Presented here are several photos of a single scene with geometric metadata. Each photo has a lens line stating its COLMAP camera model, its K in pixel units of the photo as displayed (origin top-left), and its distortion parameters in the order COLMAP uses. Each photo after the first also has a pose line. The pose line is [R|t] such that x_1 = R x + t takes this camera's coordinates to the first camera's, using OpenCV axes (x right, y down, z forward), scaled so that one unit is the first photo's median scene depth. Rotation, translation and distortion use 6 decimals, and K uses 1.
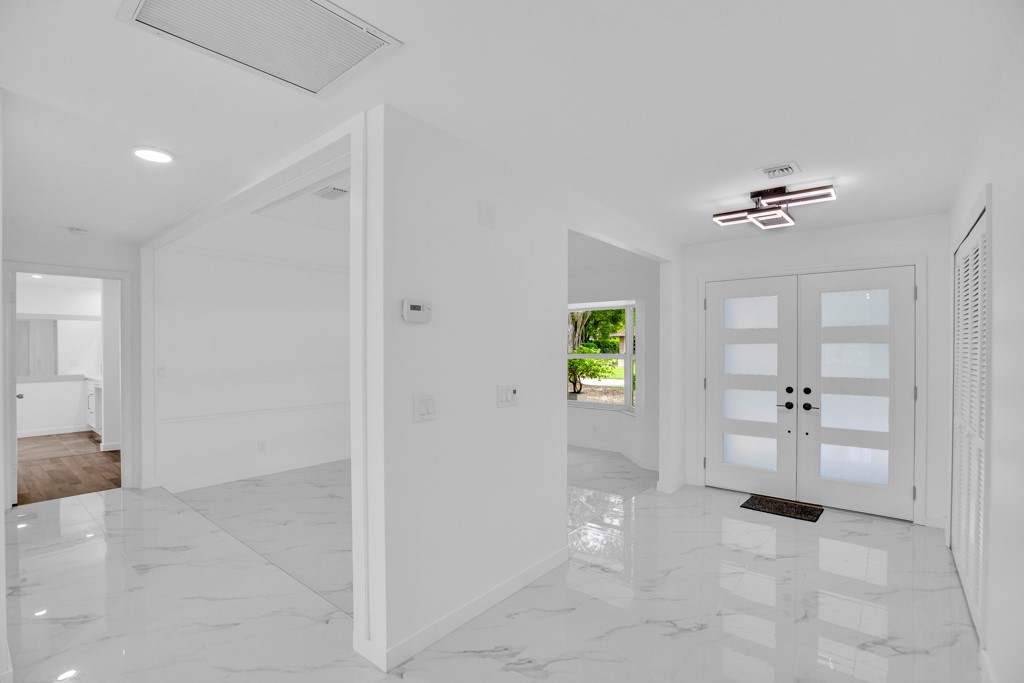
lens RADIAL K [[471.4, 0, 518.6], [0, 471.4, 343.8], [0, 0, 1]] dist [-0.025921, 0.002516]
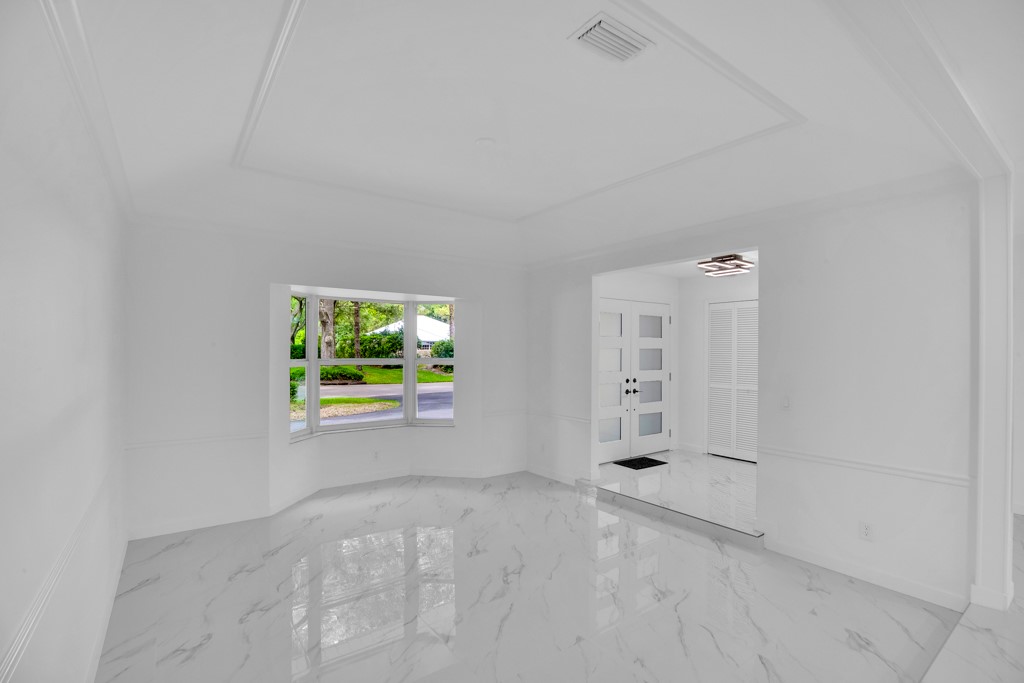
lens RADIAL K [[471.4, 0, 513.8], [0, 471.4, 344.2], [0, 0, 1]] dist [-0.025921, 0.002516]
pose [[0.250906, 0.002589, 0.968008, -0.919344], [-0.004092, 0.999990, -0.001614, -0.011369], [-0.968003, -0.003556, 0.250914, 0.975607]]
